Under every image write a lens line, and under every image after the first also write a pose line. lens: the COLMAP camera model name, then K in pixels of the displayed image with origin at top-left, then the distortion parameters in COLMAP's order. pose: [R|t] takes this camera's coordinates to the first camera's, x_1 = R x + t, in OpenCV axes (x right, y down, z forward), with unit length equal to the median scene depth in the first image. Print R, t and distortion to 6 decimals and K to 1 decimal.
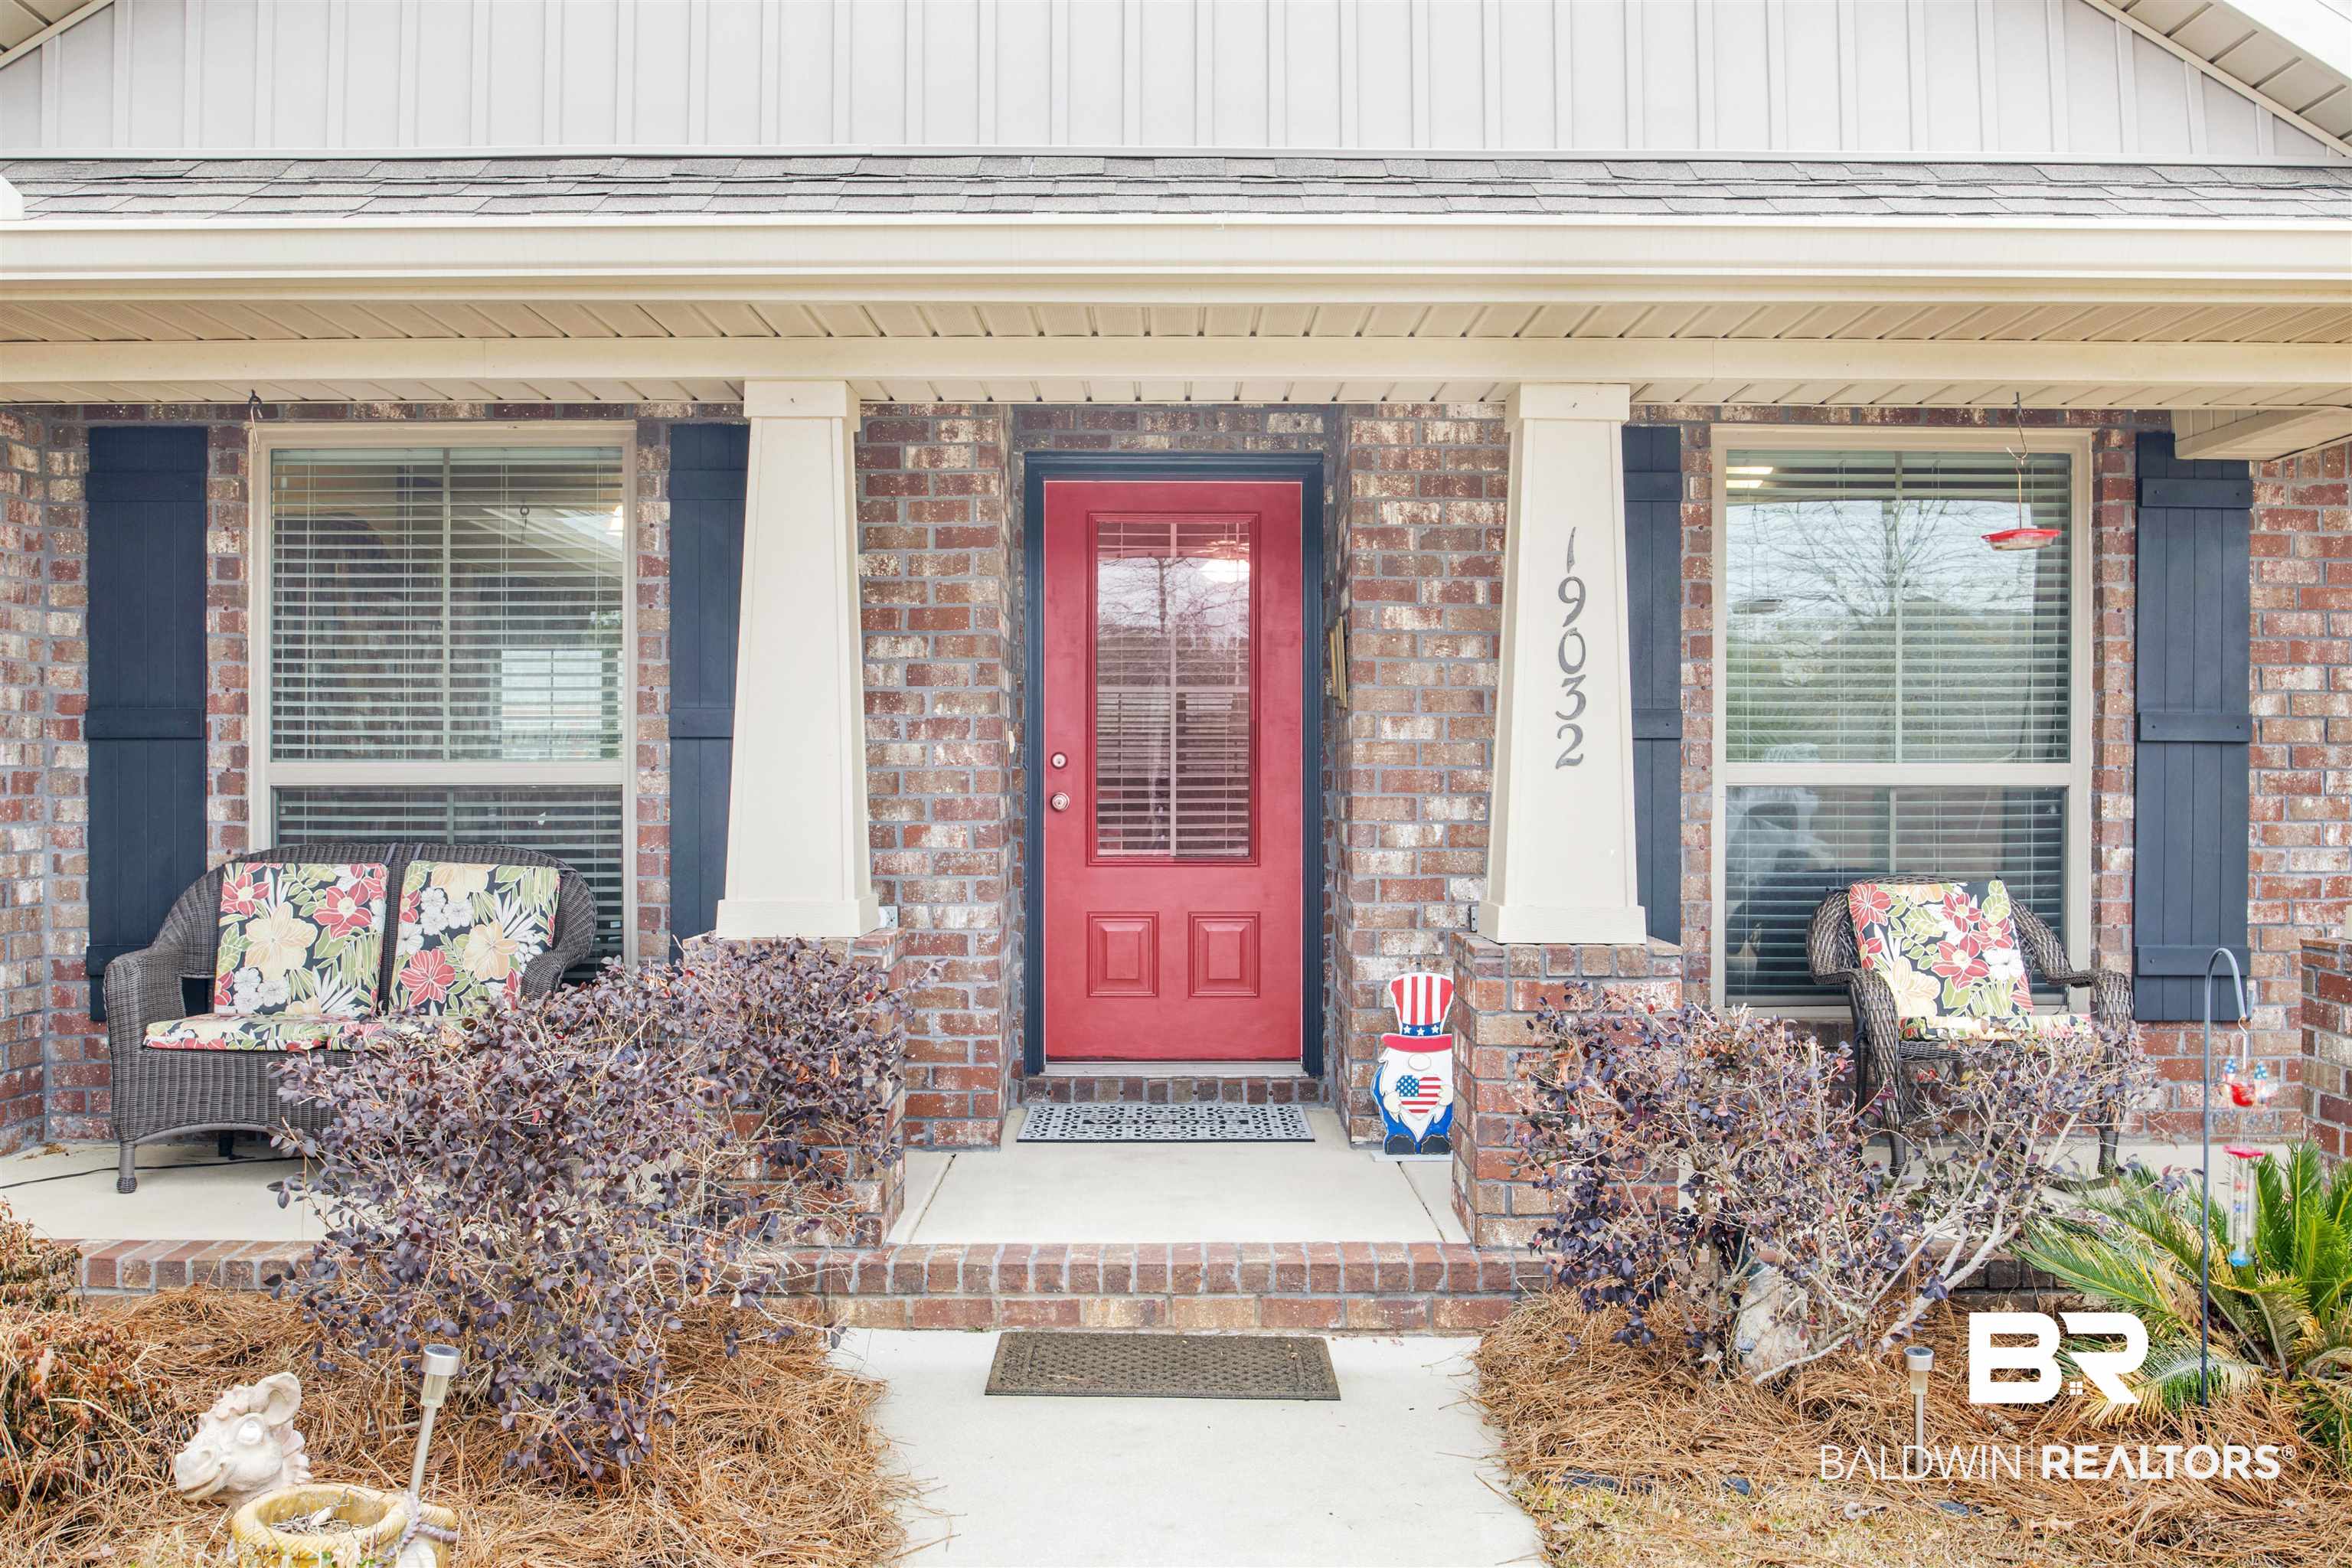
lens RADIAL K [[2175.6, 0, 1173.6], [0, 2175.6, 779.2], [0, 0, 1]] dist [-0.003139, 0.000000]
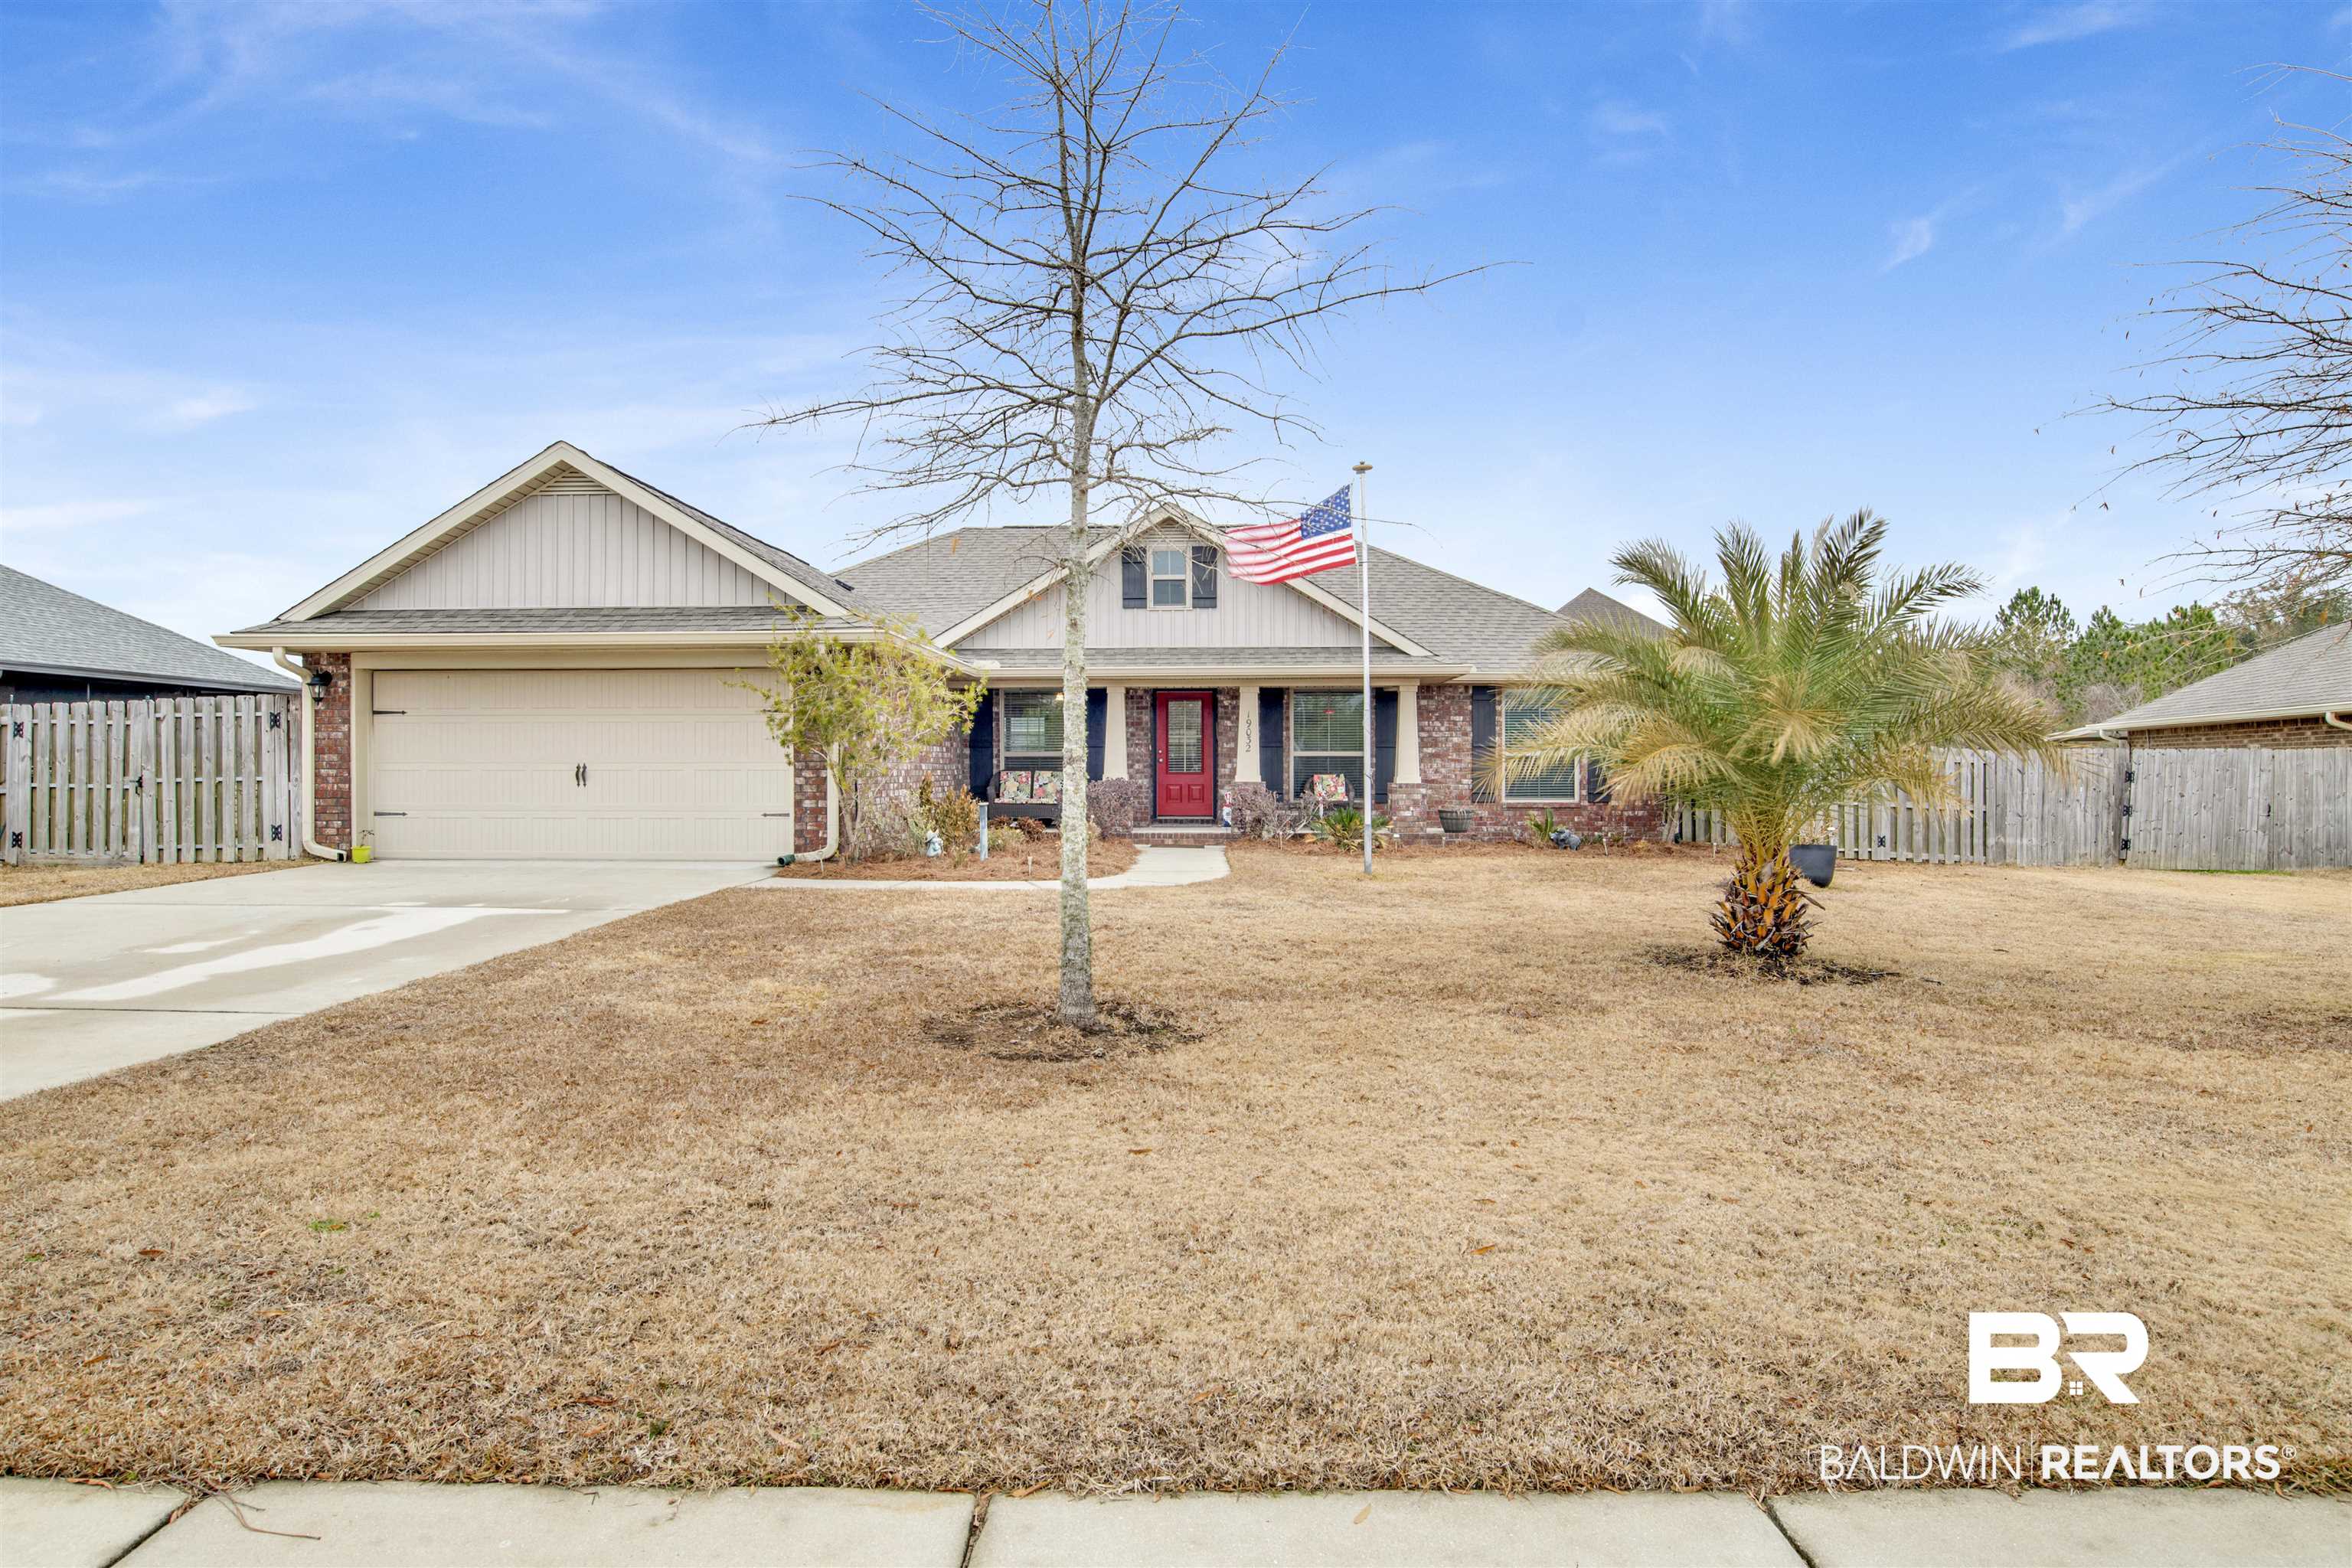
lens RADIAL K [[1354.5, 0, 1174.9], [0, 1354.5, 777.3], [0, 0, 1]] dist [-0.000337, -0.000003]
pose [[0.999184, -0.000739, -0.040378, 0.108731], [0.000944, 0.999987, 0.005076, 0.035874], [0.040374, -0.005110, 0.999172, -2.146535]]
